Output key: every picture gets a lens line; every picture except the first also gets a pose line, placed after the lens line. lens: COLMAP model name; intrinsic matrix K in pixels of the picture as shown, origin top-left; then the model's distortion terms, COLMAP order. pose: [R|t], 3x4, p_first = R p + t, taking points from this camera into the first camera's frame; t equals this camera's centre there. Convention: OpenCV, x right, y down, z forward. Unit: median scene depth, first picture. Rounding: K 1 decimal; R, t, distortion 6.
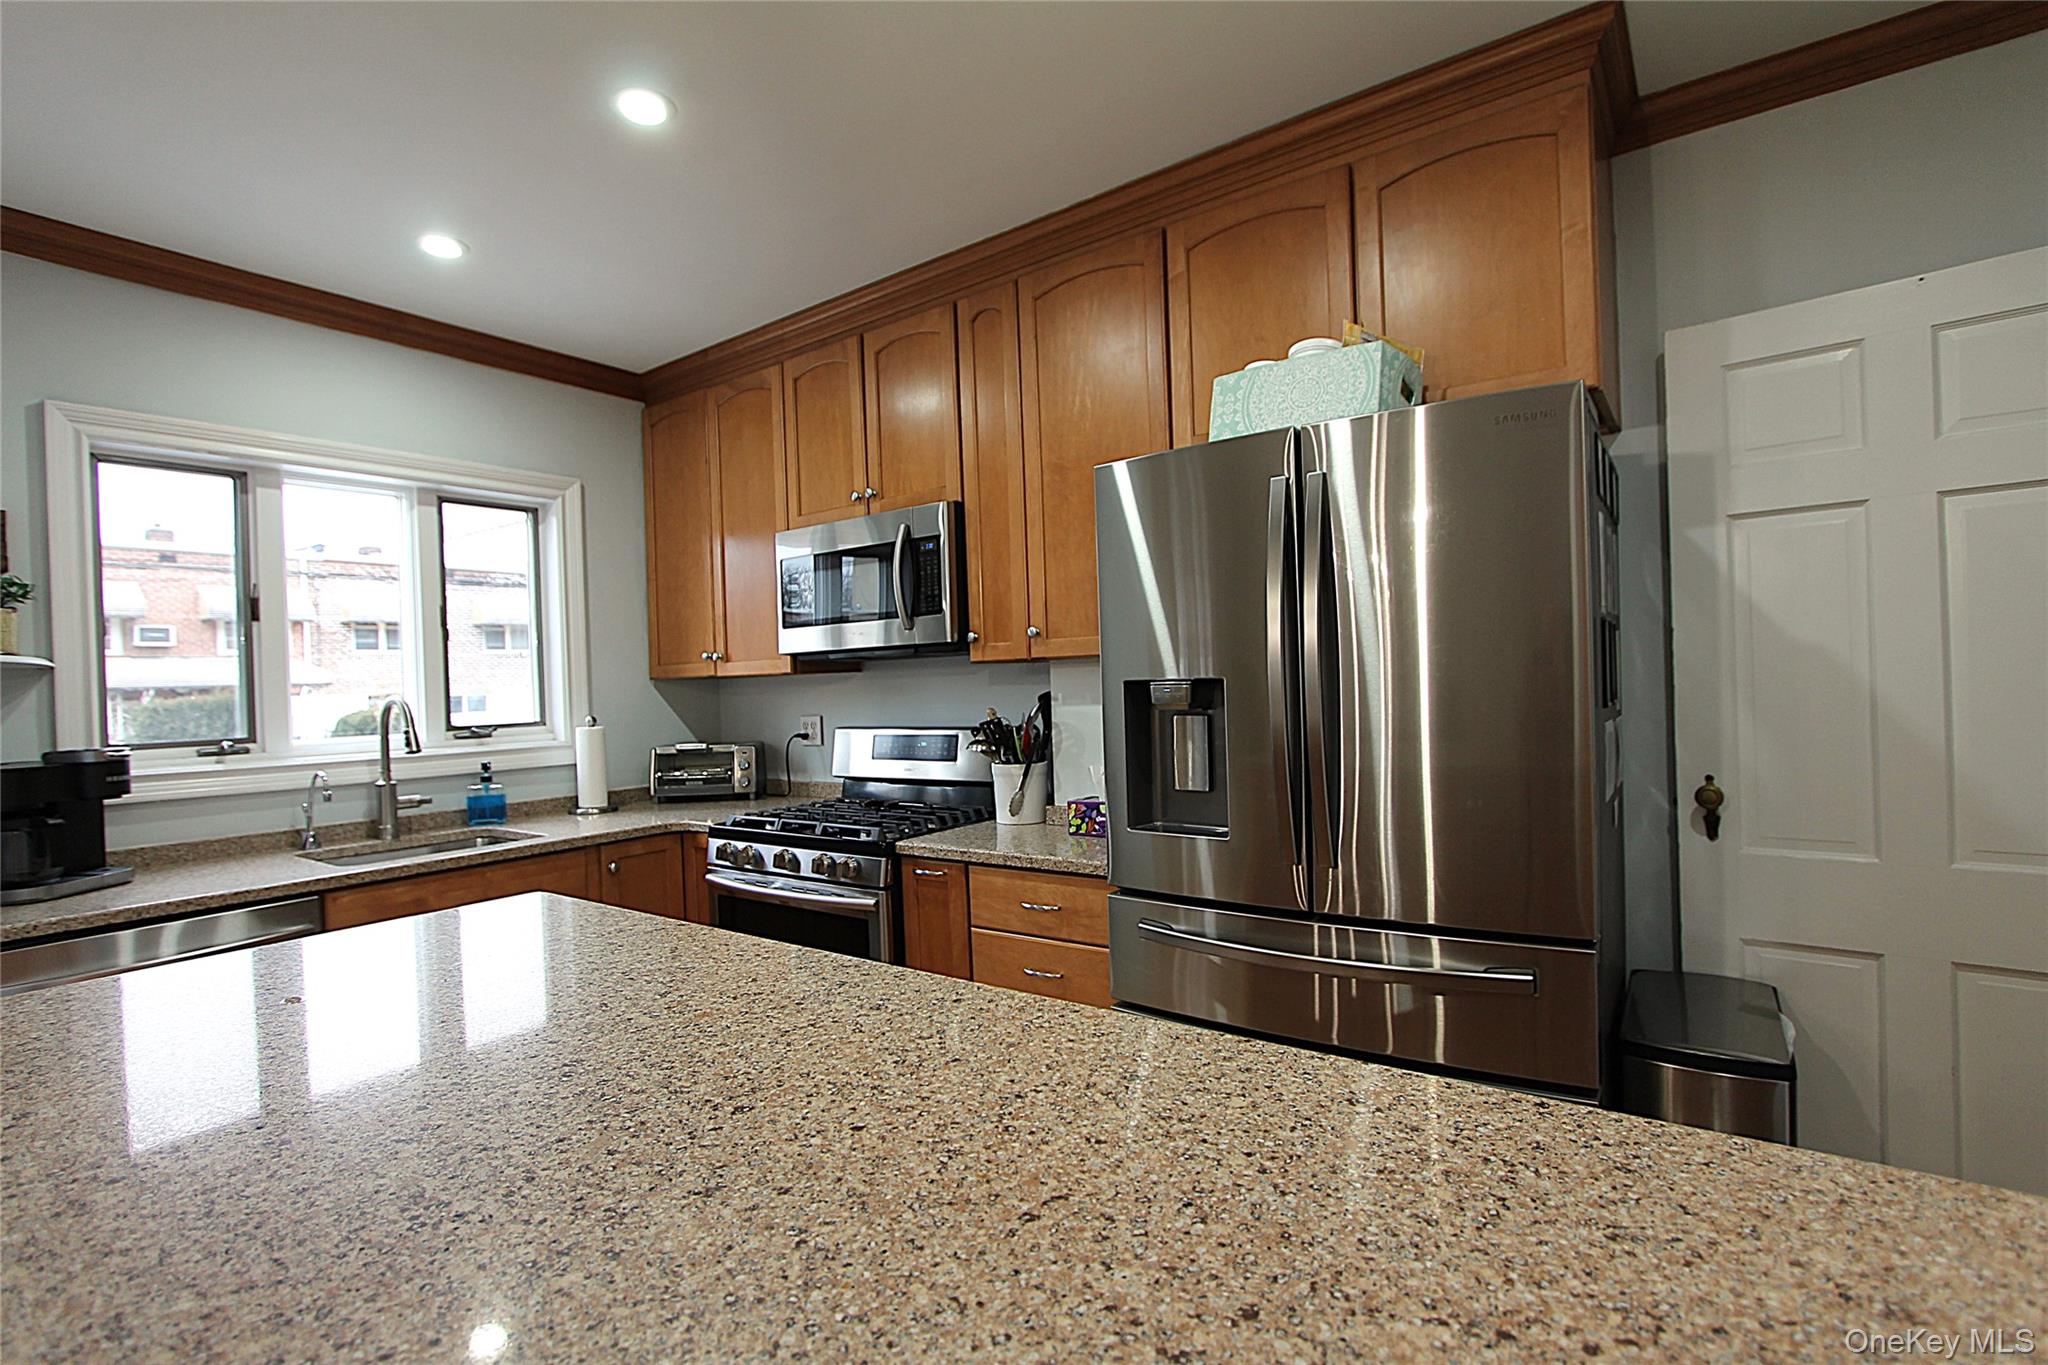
lens RADIAL K [[951.2, 0, 1018.0], [0, 951.2, 684.4], [0, 0, 1]] dist [-0.015743, 0.001518]
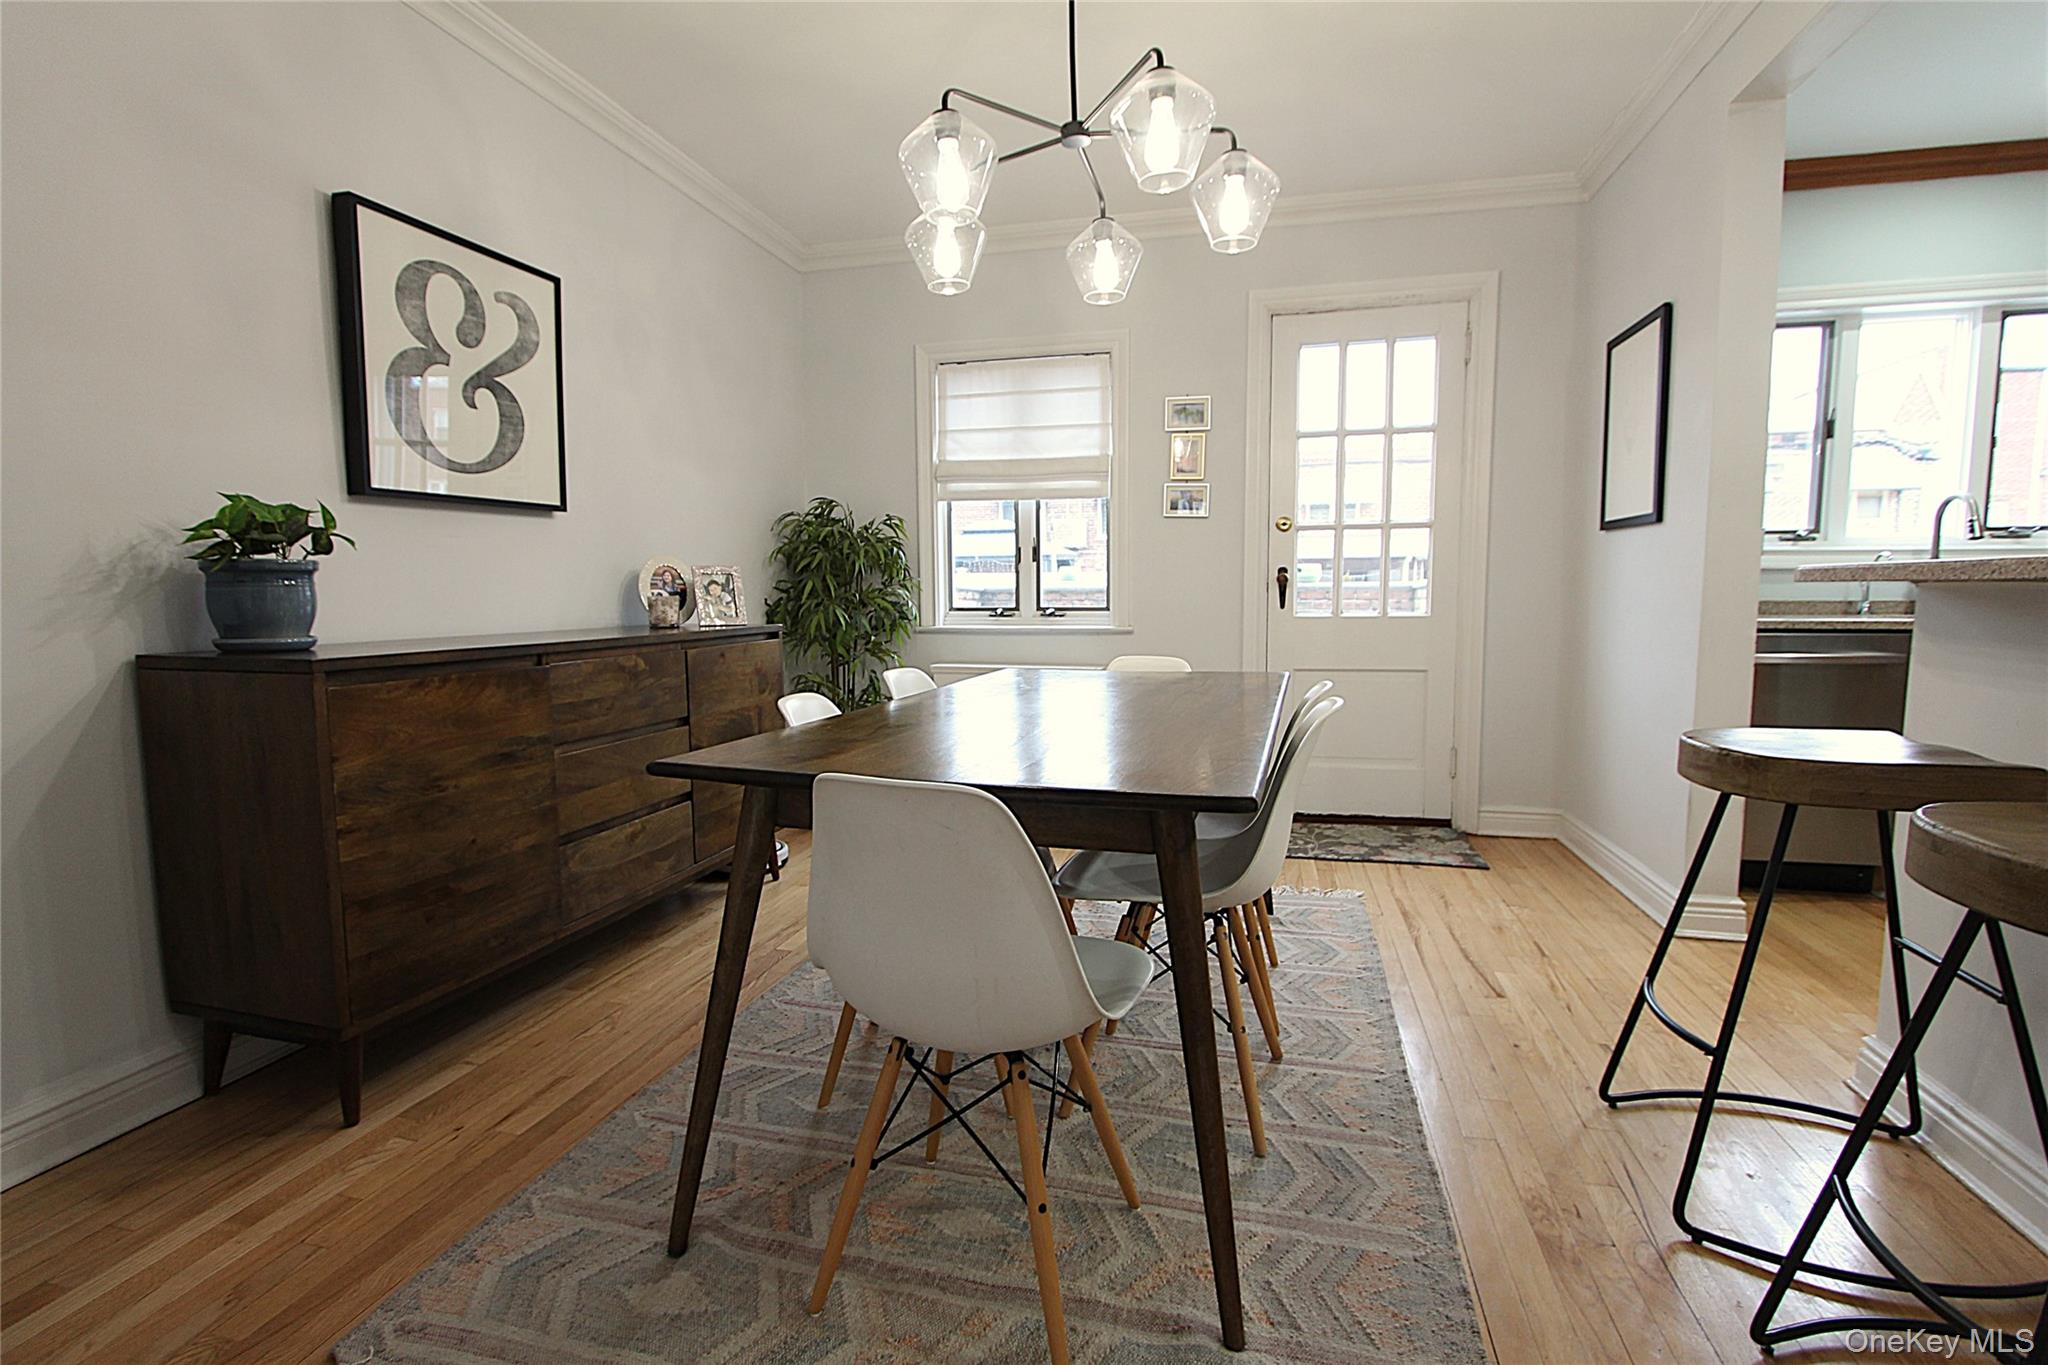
lens RADIAL K [[951.2, 0, 1014.7], [0, 951.2, 688.0], [0, 0, 1]] dist [-0.015743, 0.001518]
pose [[0.370999, 0.127389, -0.919854, 0.006526], [-0.012114, 0.991126, 0.132374, 0.111359], [0.928554, -0.037968, 0.369250, -0.511390]]
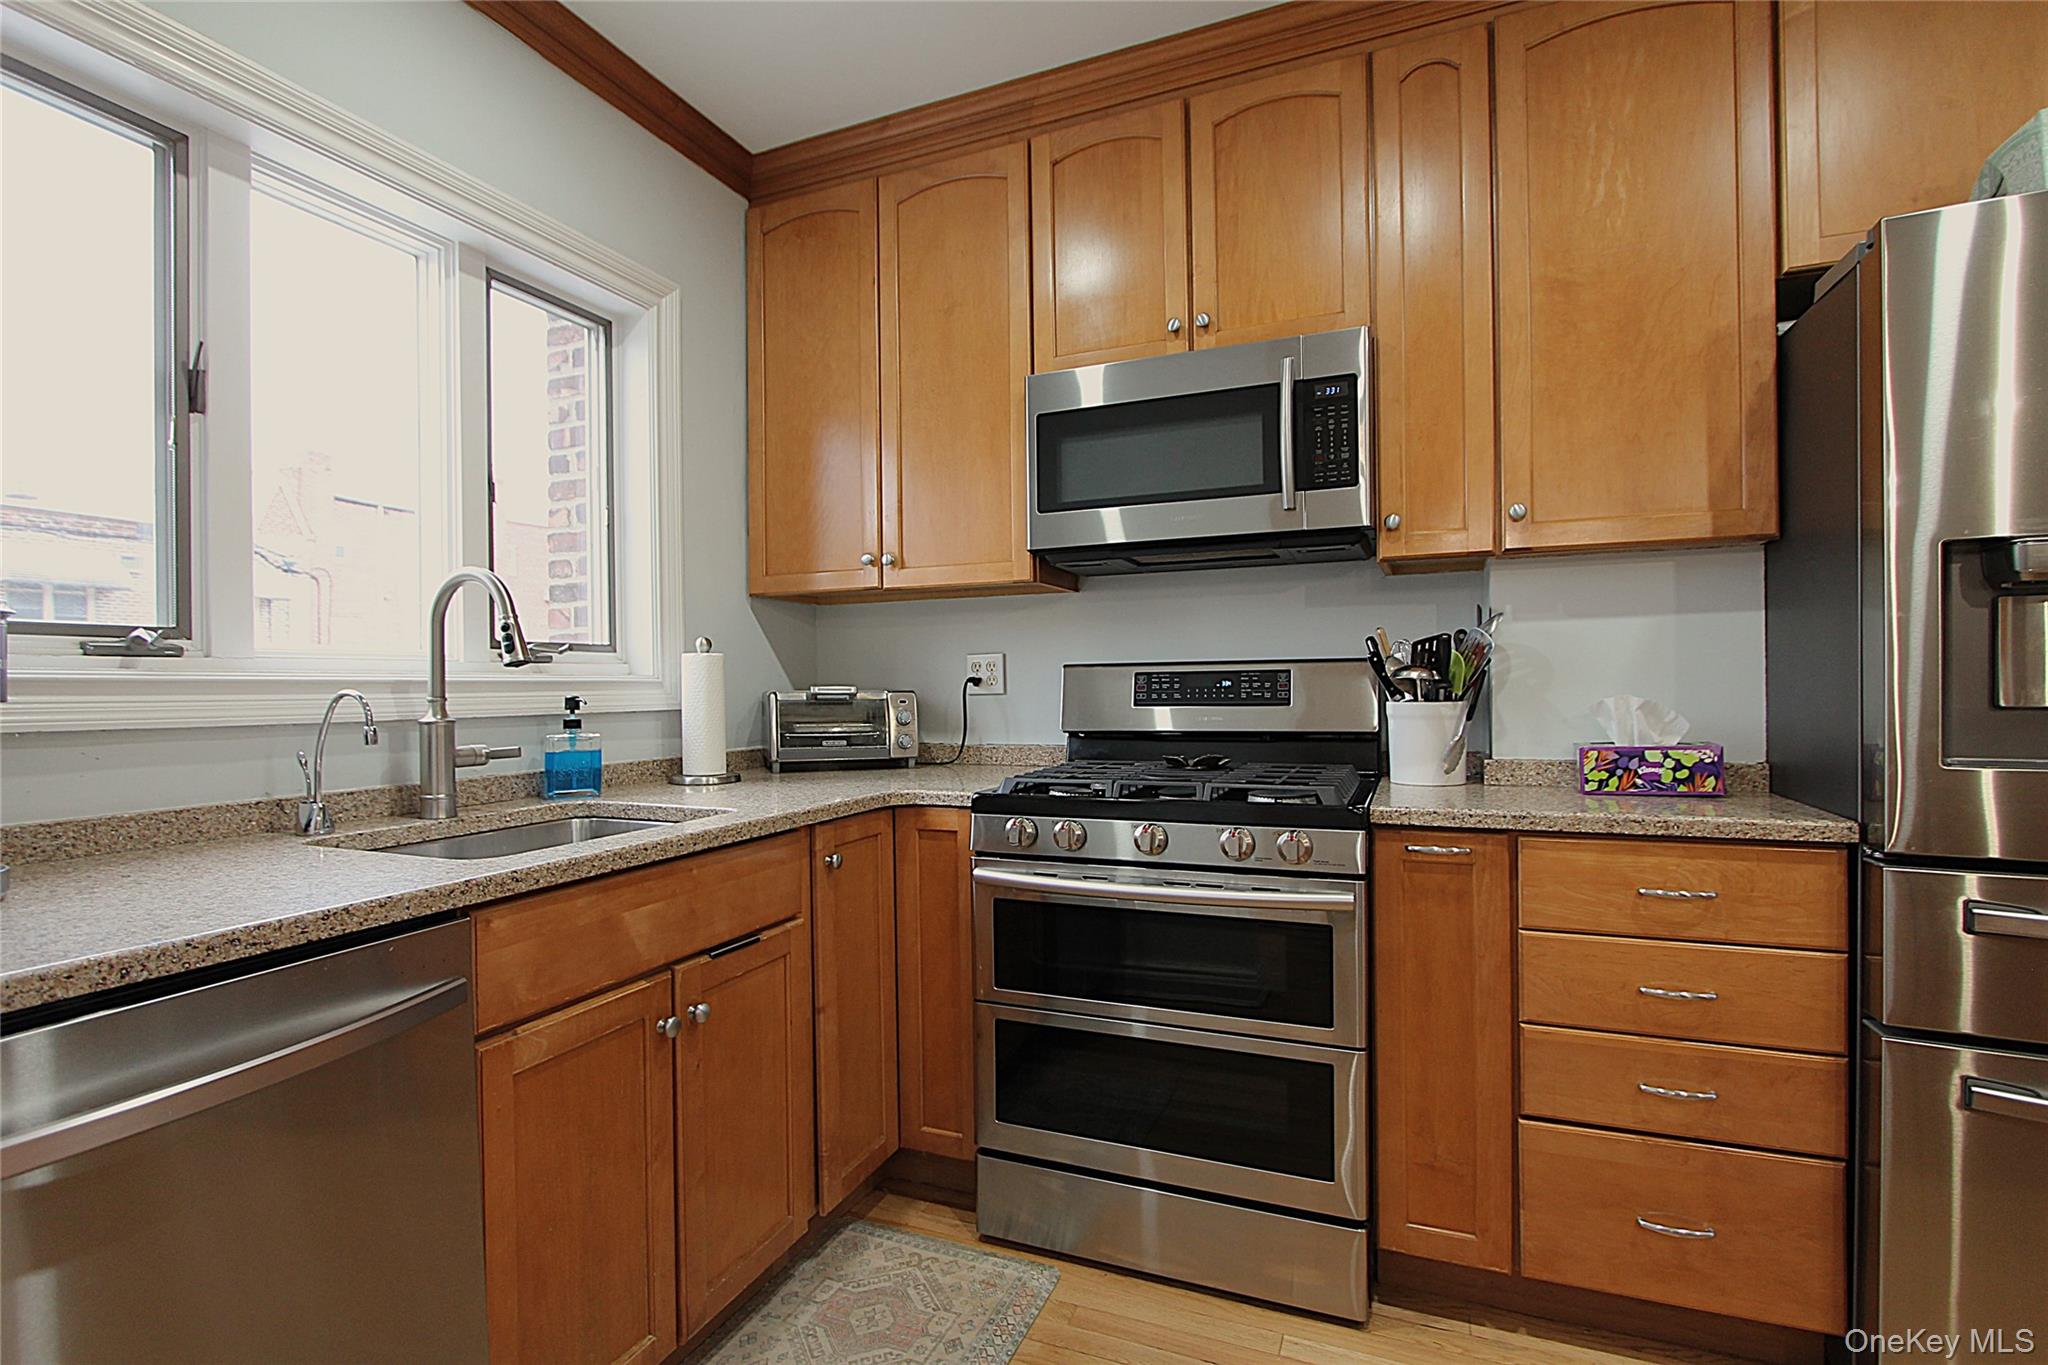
lens RADIAL K [[951.2, 0, 1018.7], [0, 951.2, 684.2], [0, 0, 1]] dist [-0.015743, 0.001518]
pose [[0.972993, 0.022969, 0.229687, -0.455929], [-0.020978, 0.999718, -0.011107, 0.080850], [-0.229878, 0.005989, 0.973201, 0.358523]]
